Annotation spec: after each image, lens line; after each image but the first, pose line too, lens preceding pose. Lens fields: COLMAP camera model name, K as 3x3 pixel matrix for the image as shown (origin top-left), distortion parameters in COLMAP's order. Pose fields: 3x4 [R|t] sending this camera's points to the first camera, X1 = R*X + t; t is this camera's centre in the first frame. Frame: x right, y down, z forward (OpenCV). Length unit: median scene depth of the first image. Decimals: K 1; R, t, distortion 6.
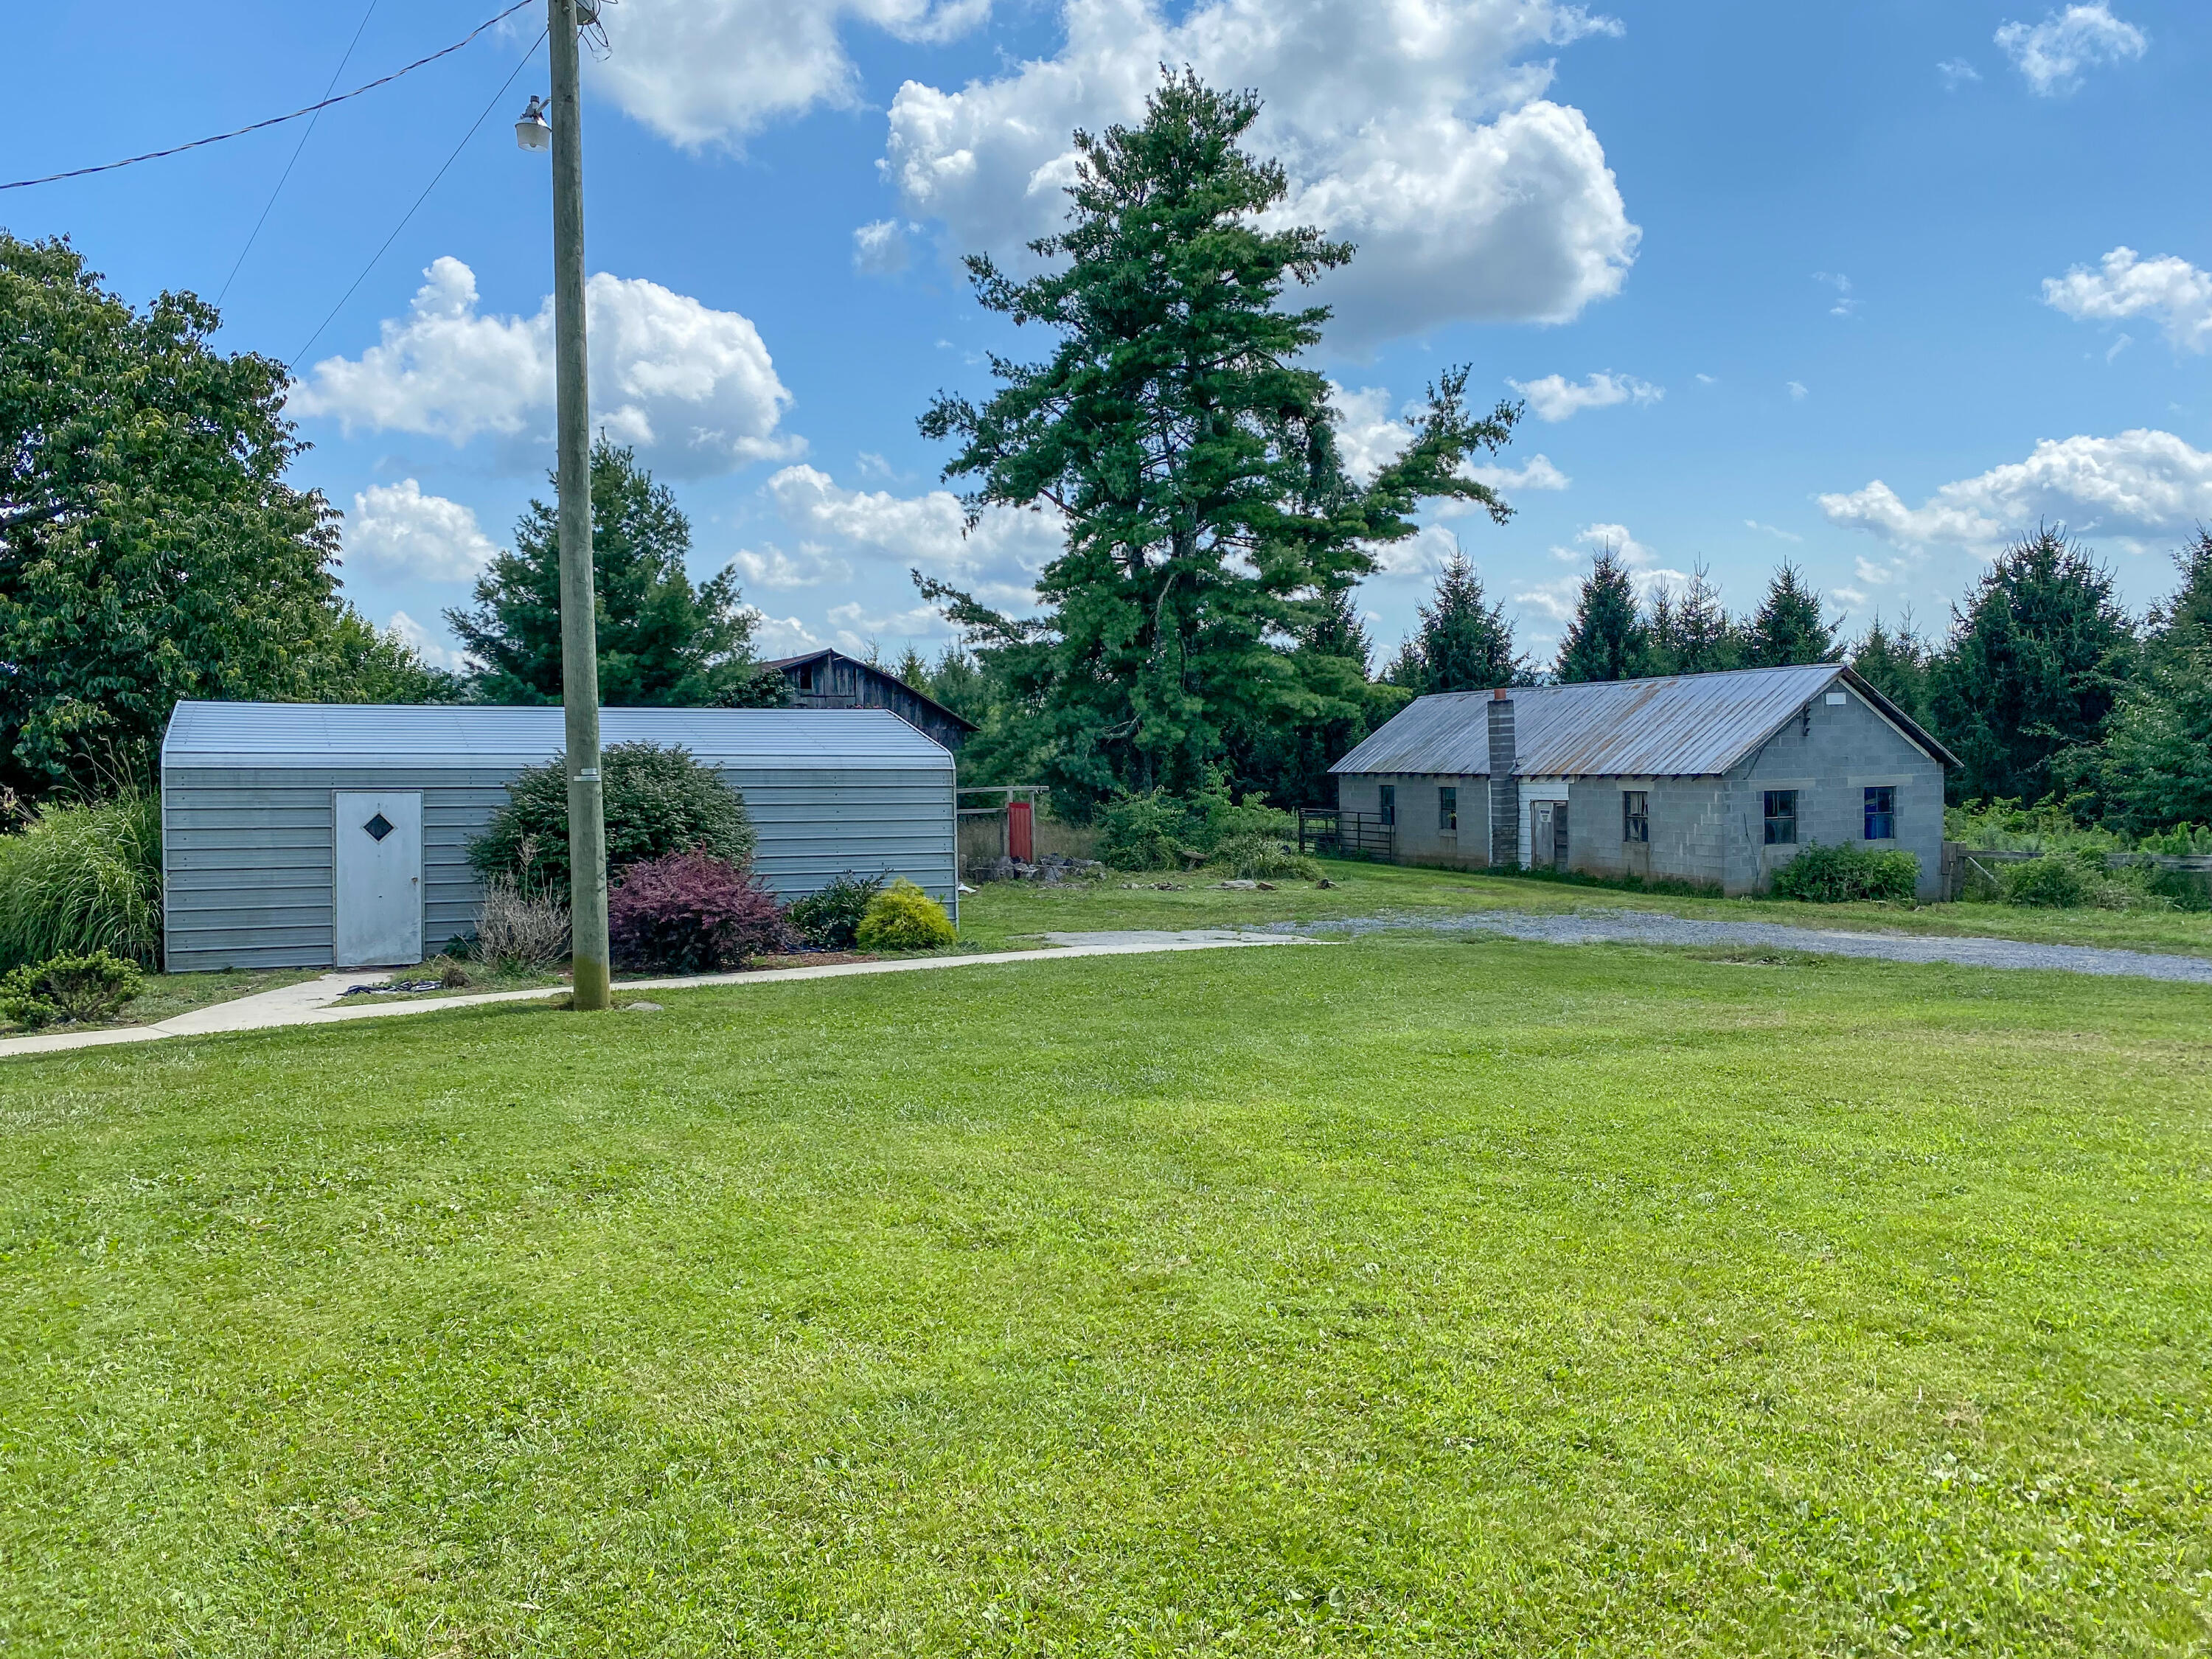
lens RADIAL K [[1720.4, 0, 1093.7], [0, 1720.4, 818.4], [0, 0, 1]] dist [0.154226, -0.405202]
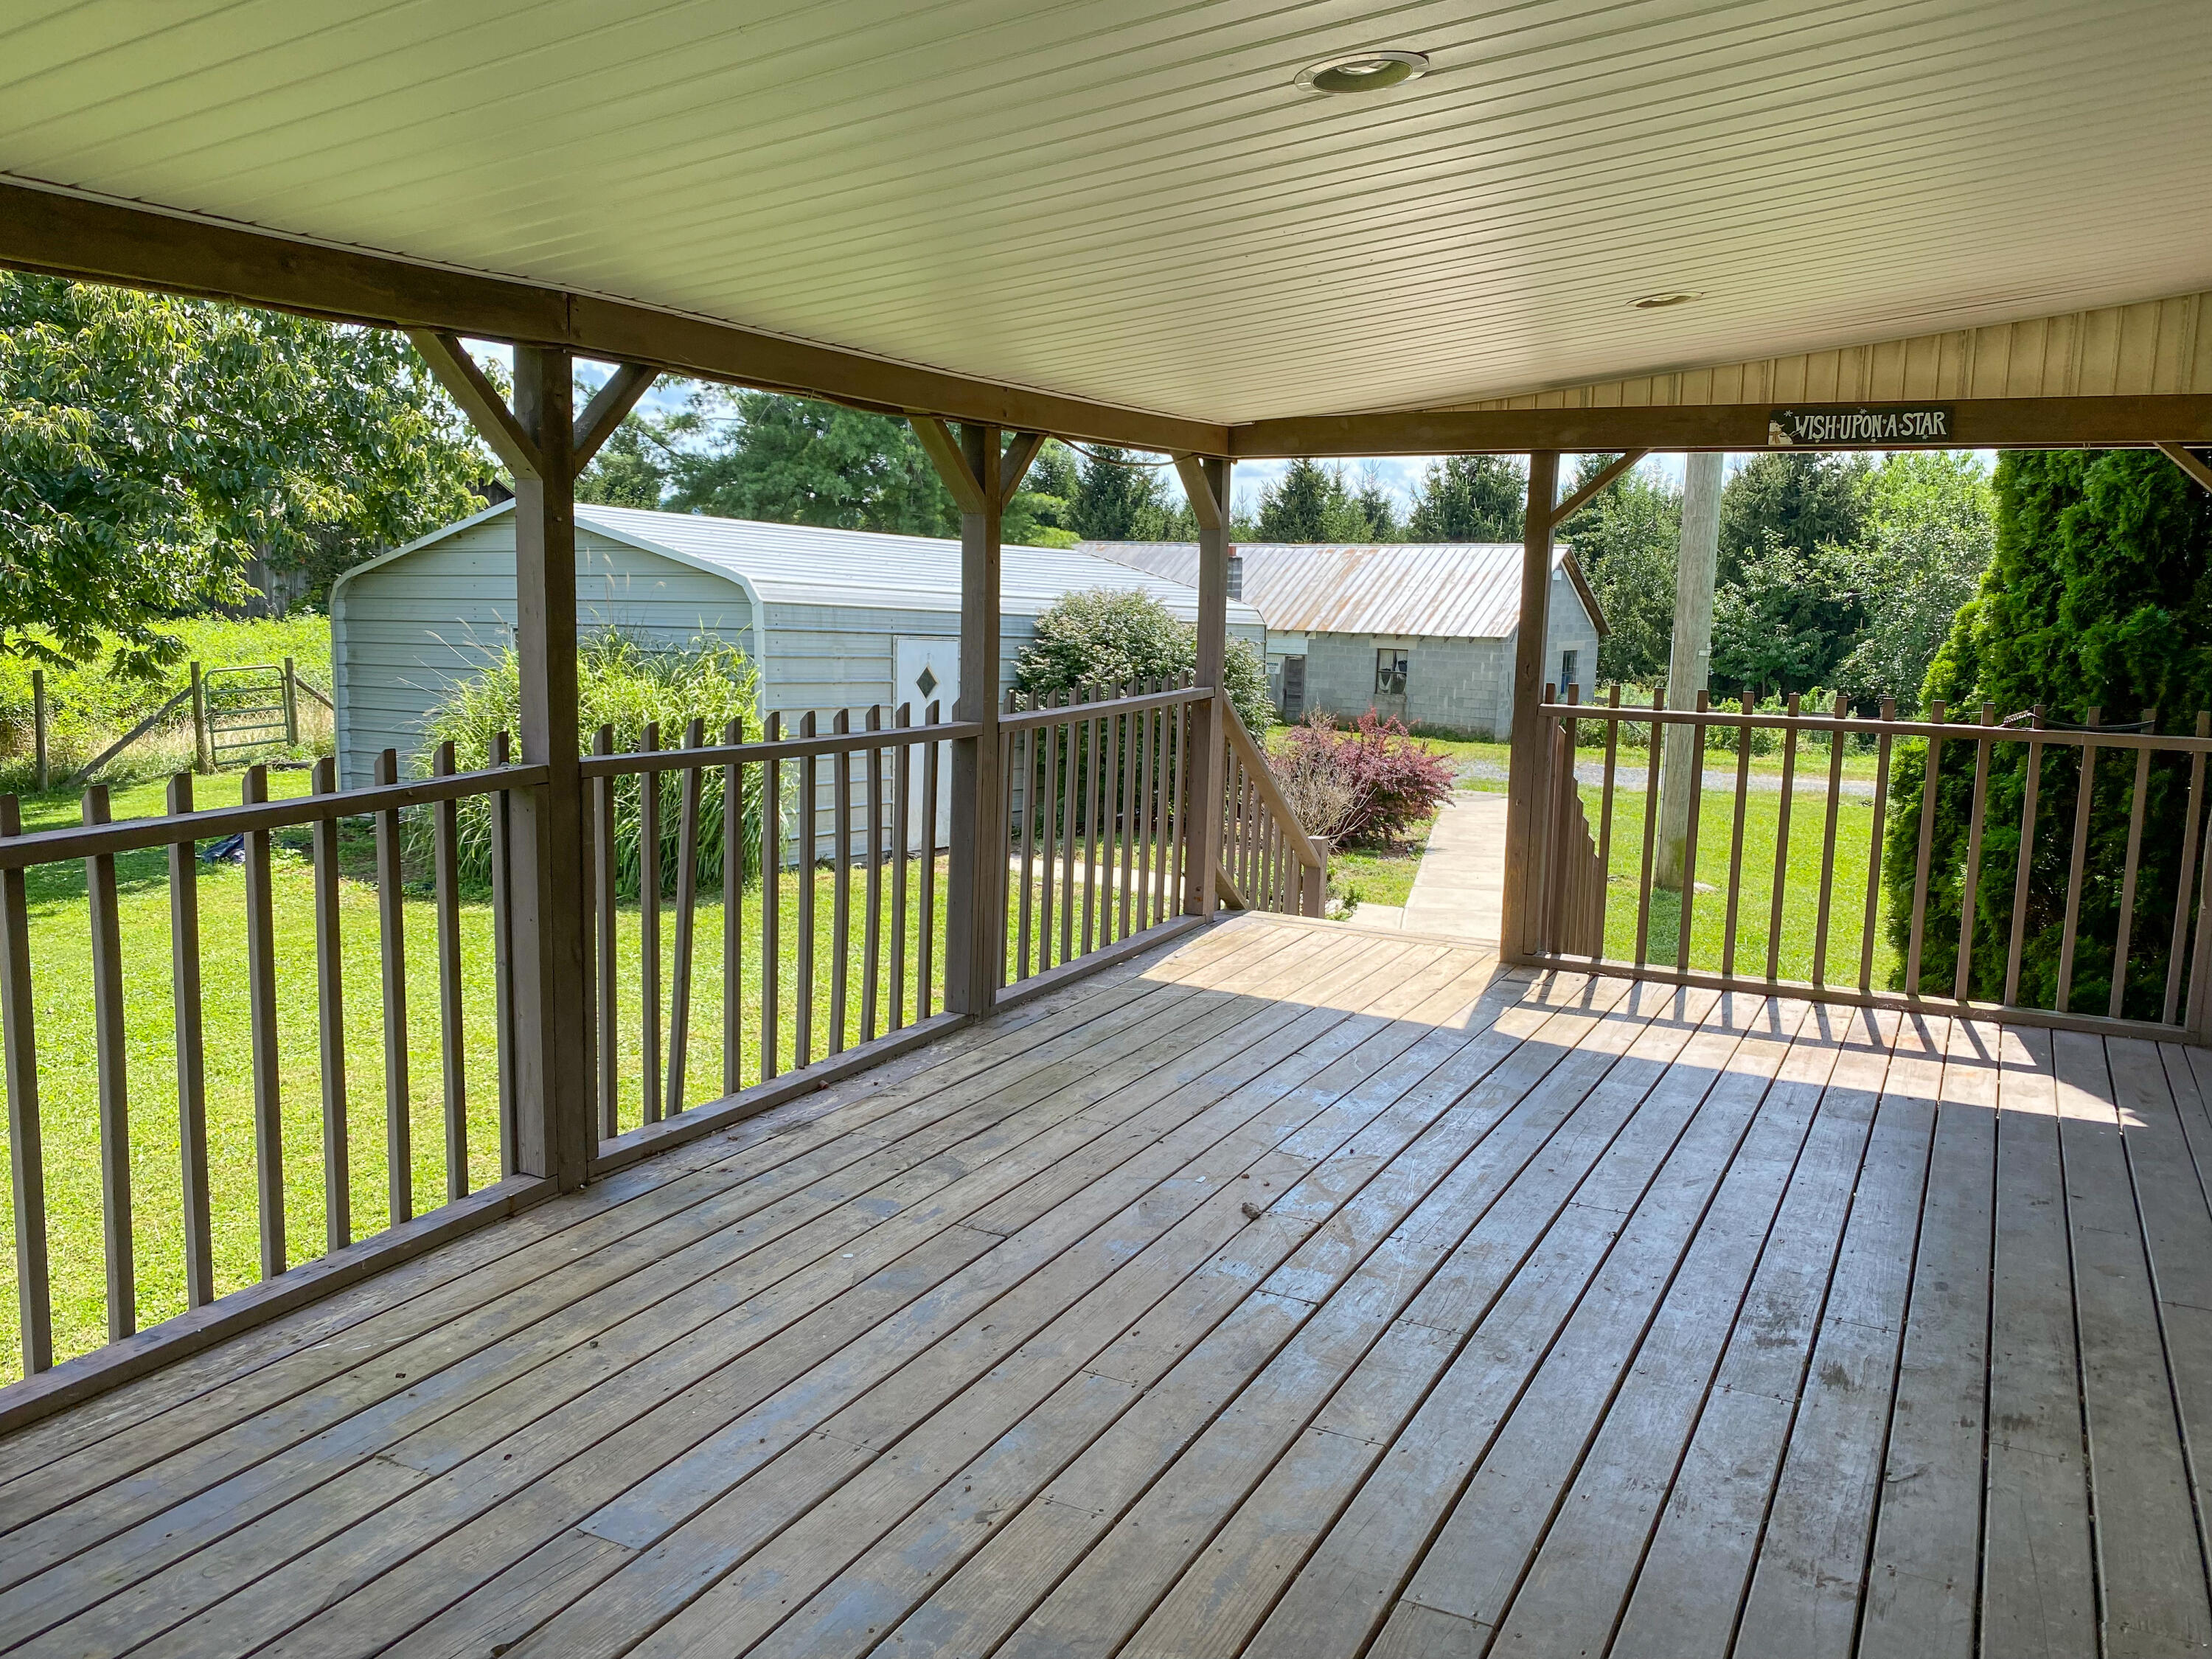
lens RADIAL K [[1720.4, 0, 1093.7], [0, 1720.4, 818.4], [0, 0, 1]] dist [0.154226, -0.405202]
pose [[0.849107, -0.024994, 0.527629, -0.401646], [-0.028179, 0.995314, 0.092496, -0.004211], [-0.527469, -0.093407, 0.844424, 0.132918]]
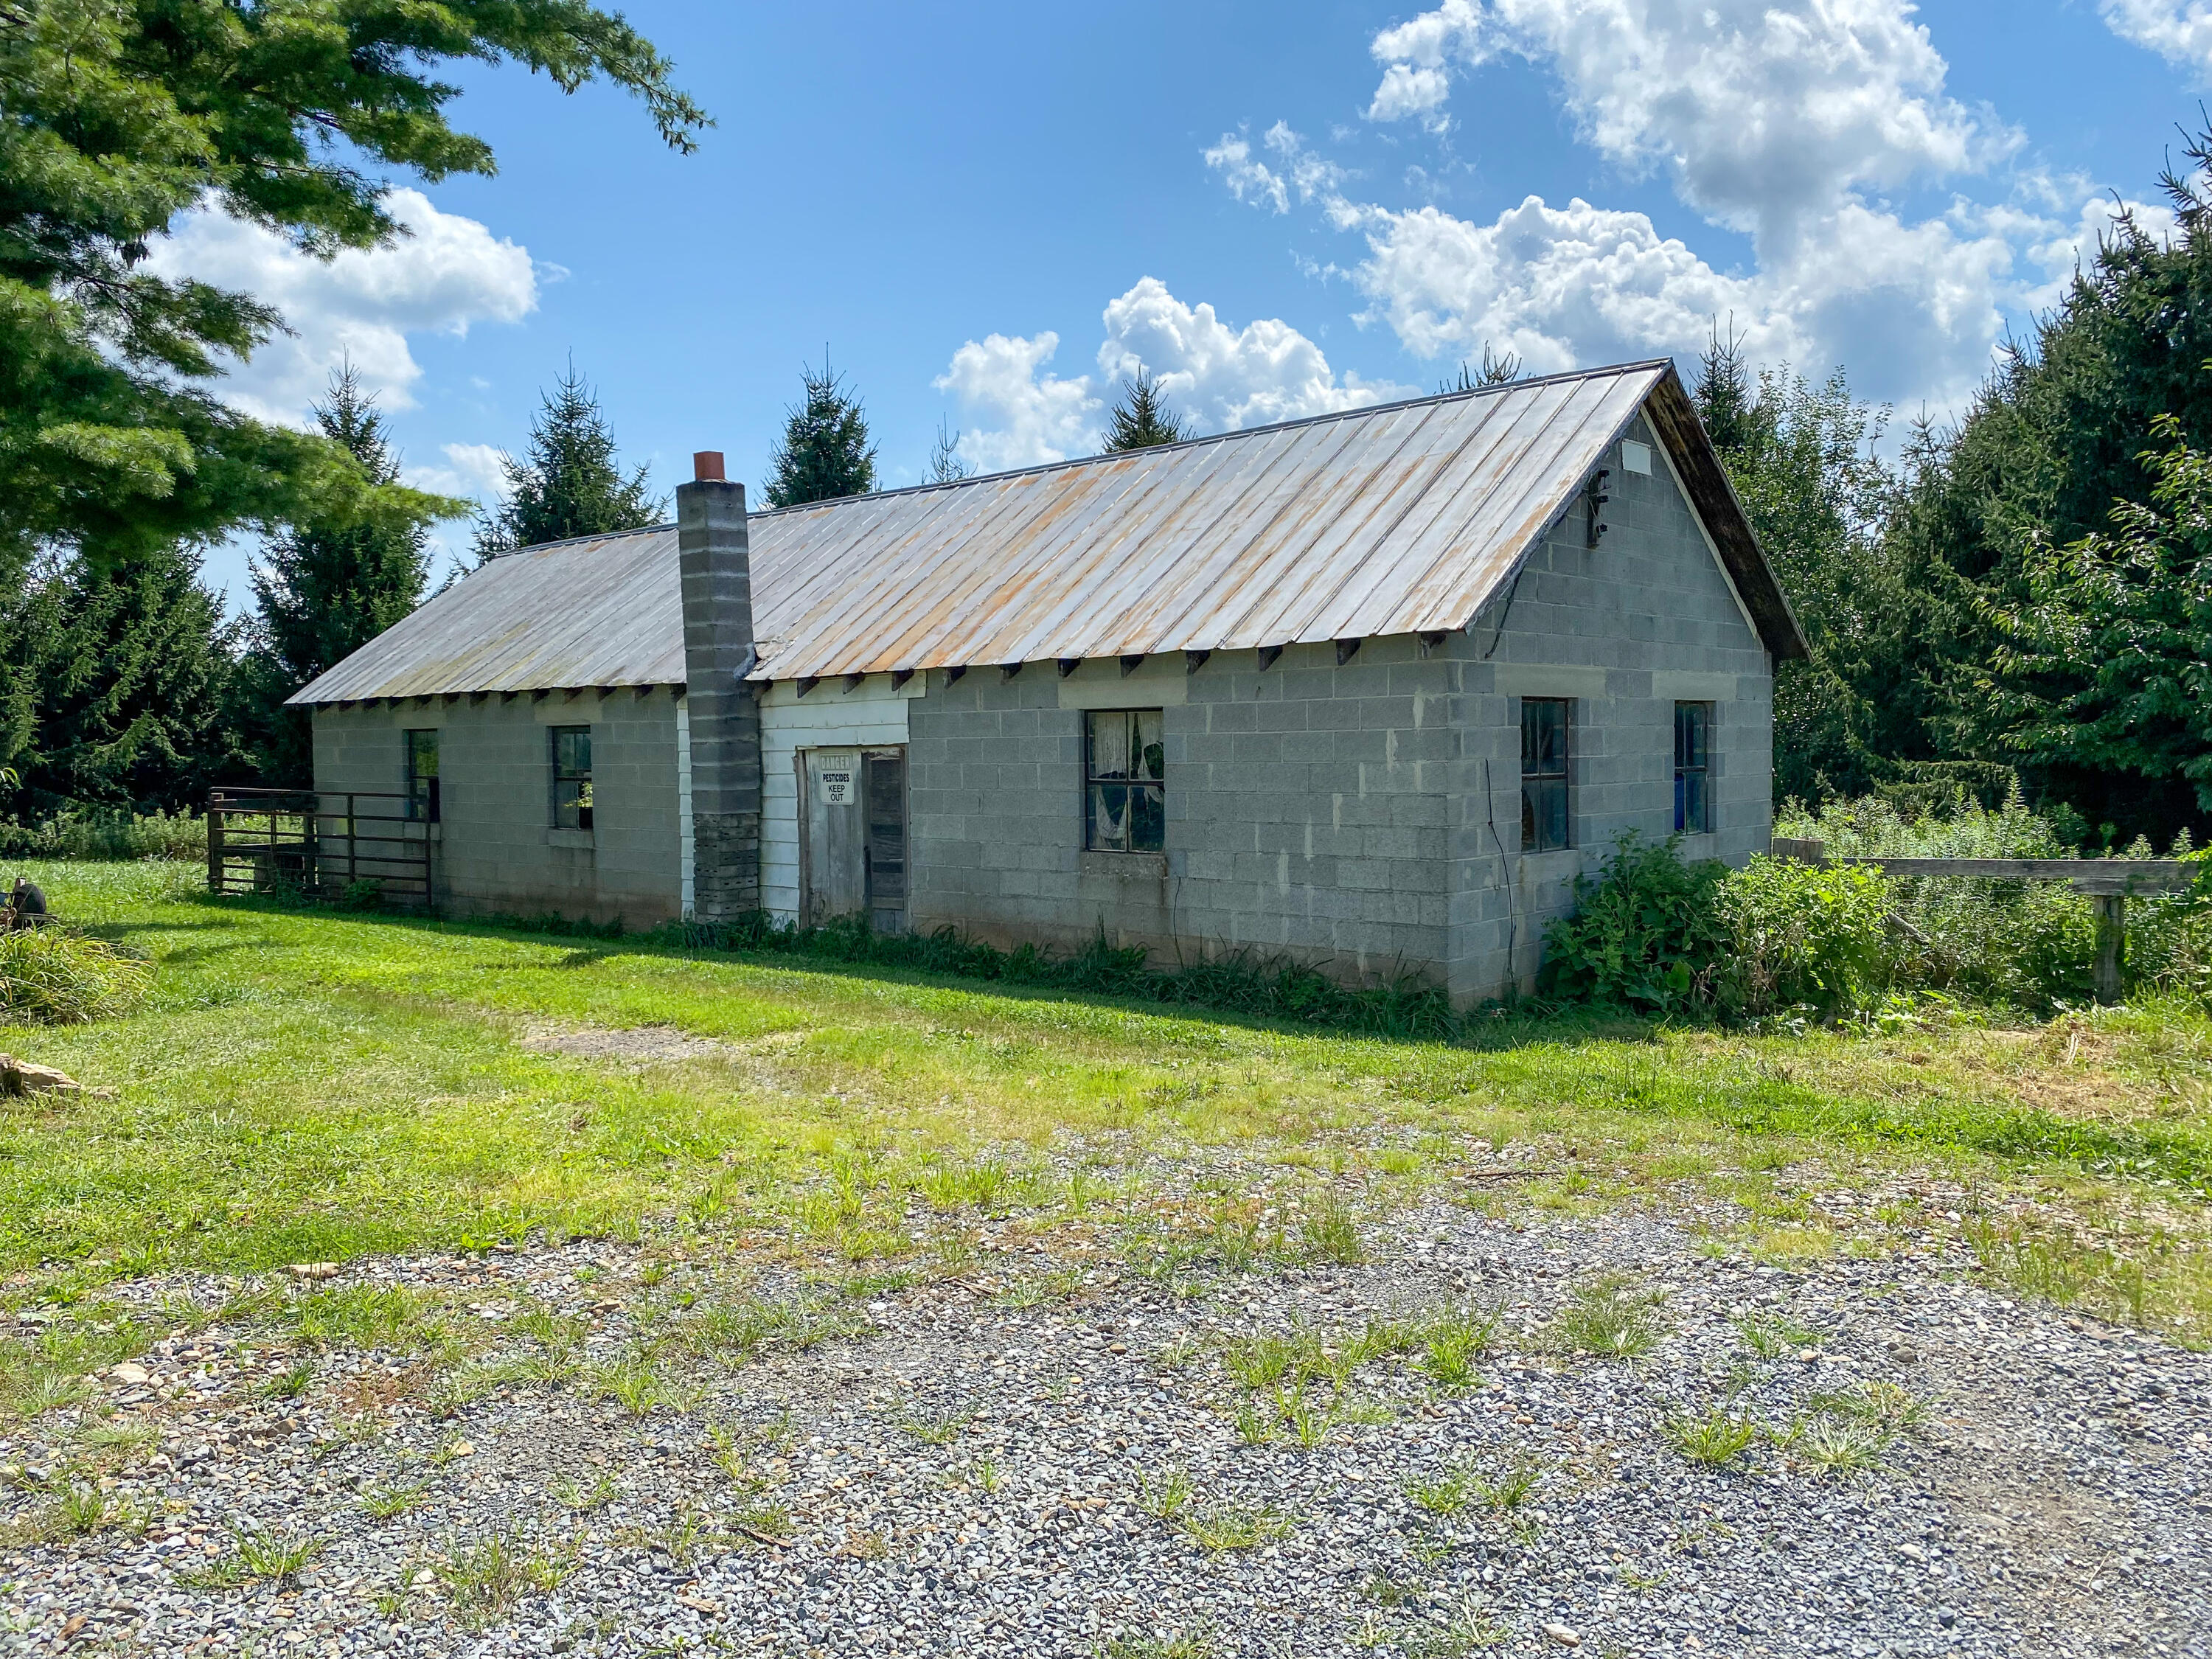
lens RADIAL K [[1720.4, 0, 1093.7], [0, 1720.4, 818.4], [0, 0, 1]] dist [0.154226, -0.405202]
pose [[0.875956, -0.006551, 0.482347, 0.124216], [0.009881, 0.999942, -0.004365, 0.007378], [-0.482290, 0.008589, 0.875969, 0.628319]]
